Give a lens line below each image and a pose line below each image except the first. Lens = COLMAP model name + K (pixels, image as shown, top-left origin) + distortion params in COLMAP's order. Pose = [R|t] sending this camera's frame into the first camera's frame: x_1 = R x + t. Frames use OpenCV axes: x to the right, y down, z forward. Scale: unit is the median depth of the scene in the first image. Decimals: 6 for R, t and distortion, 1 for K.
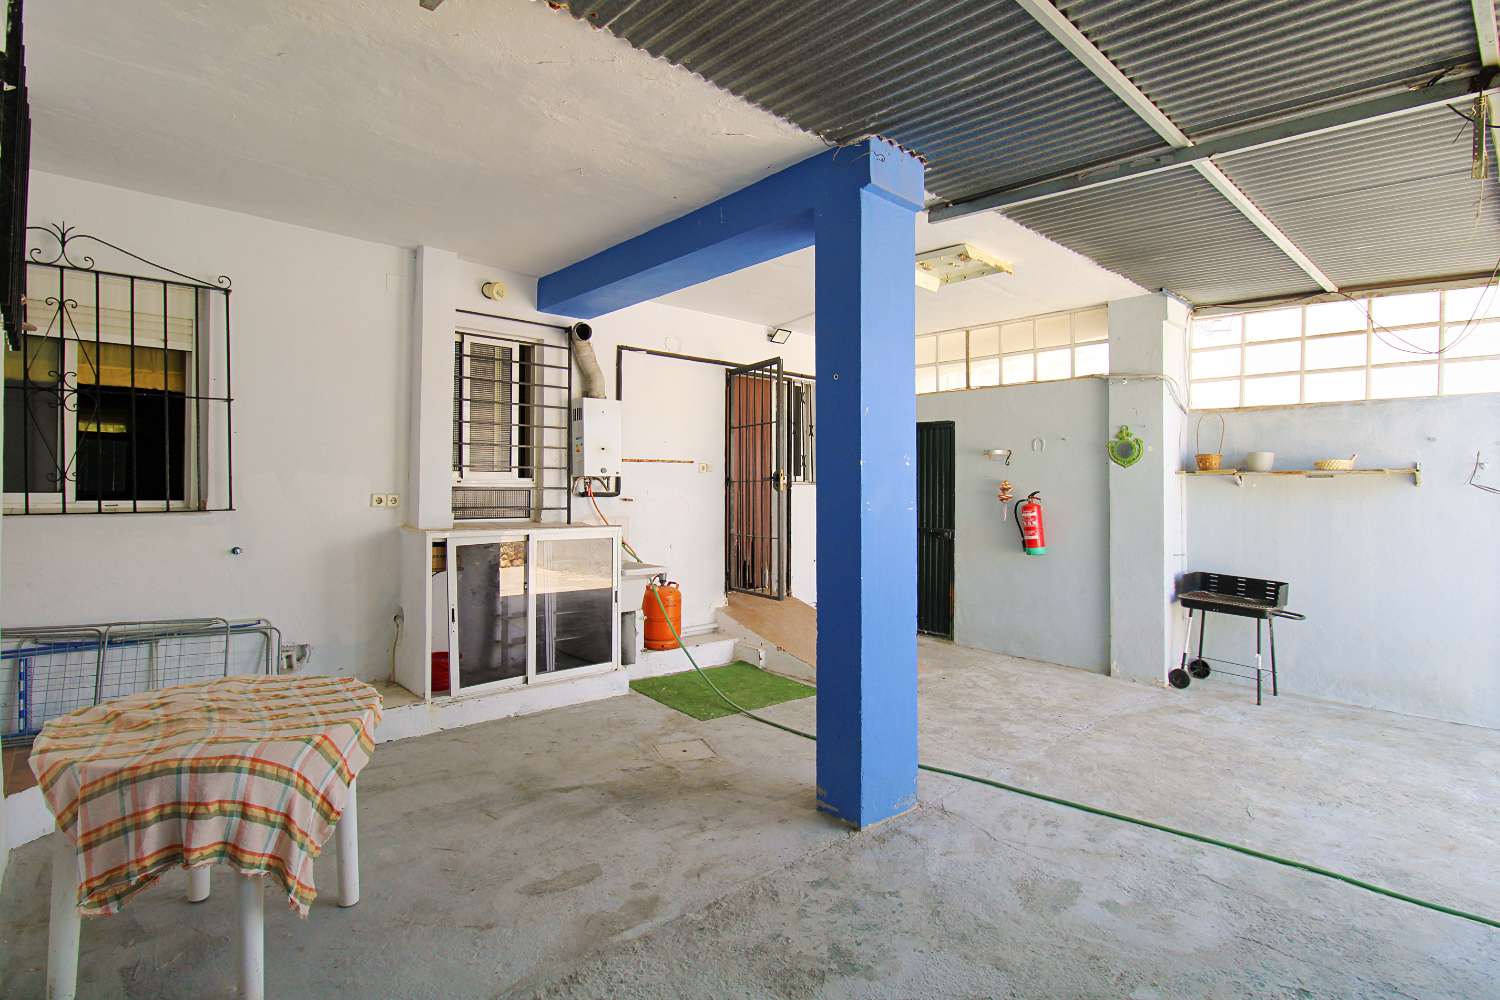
lens RADIAL K [[701.9, 0, 745.4], [0, 701.9, 481.1], [0, 0, 1]] dist [0.003207, -0.011817]
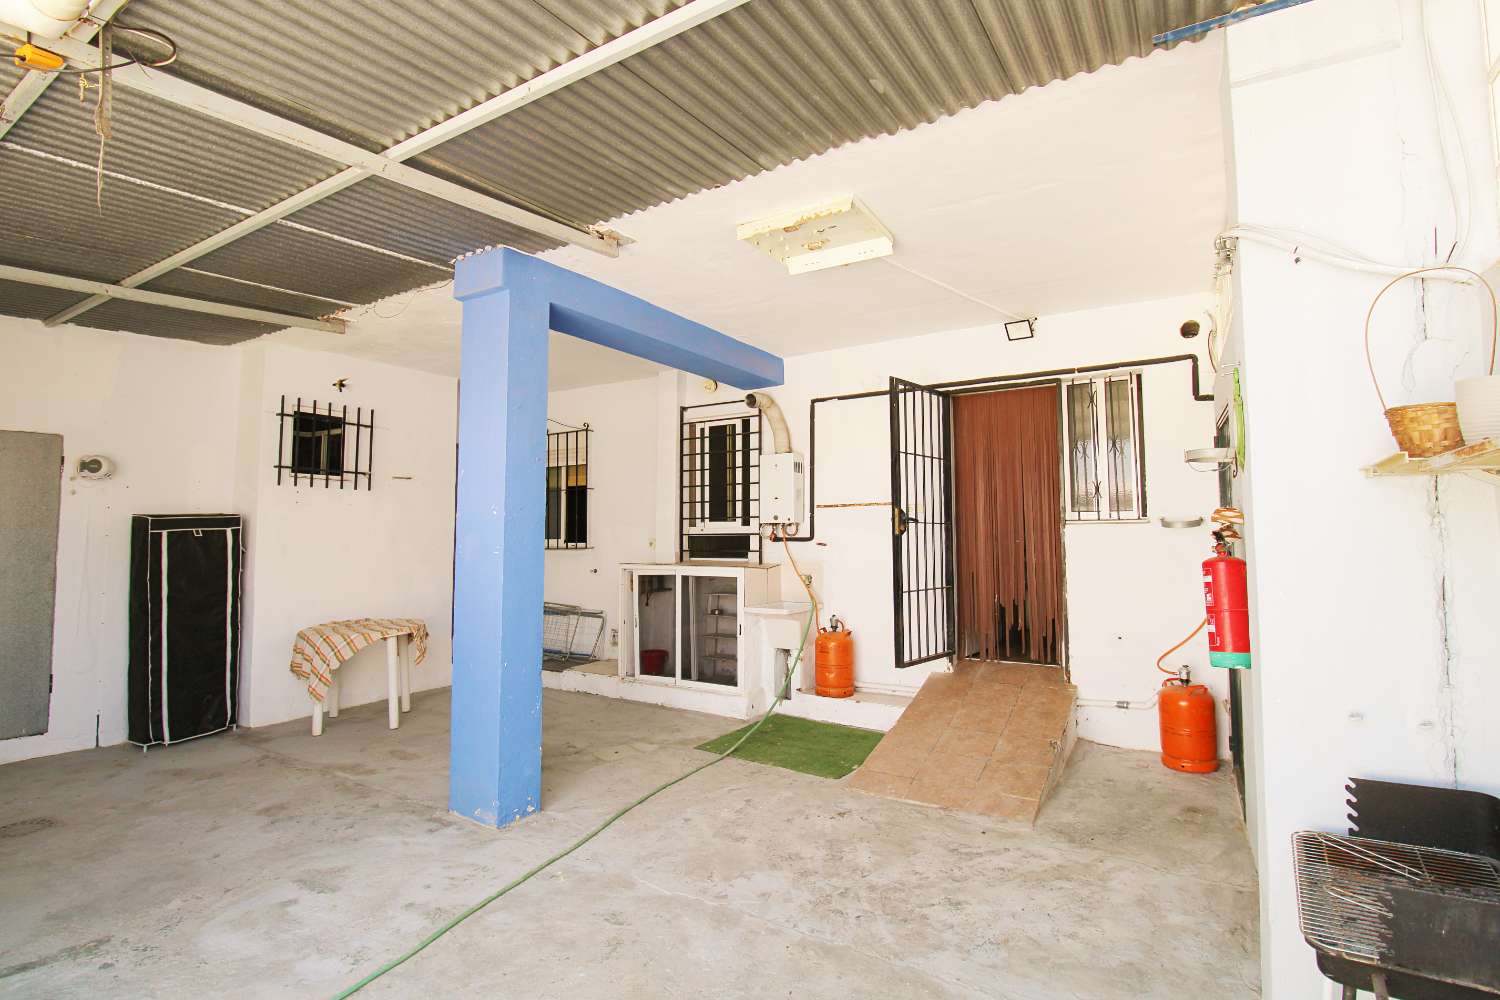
lens RADIAL K [[701.9, 0, 745.4], [0, 701.9, 481.1], [0, 0, 1]] dist [0.003207, -0.011817]
pose [[0.302013, -0.080775, -0.949876, 1.071505], [0.020728, 0.996725, -0.078169, 0.016955], [0.953078, 0.003919, 0.302698, 0.777613]]
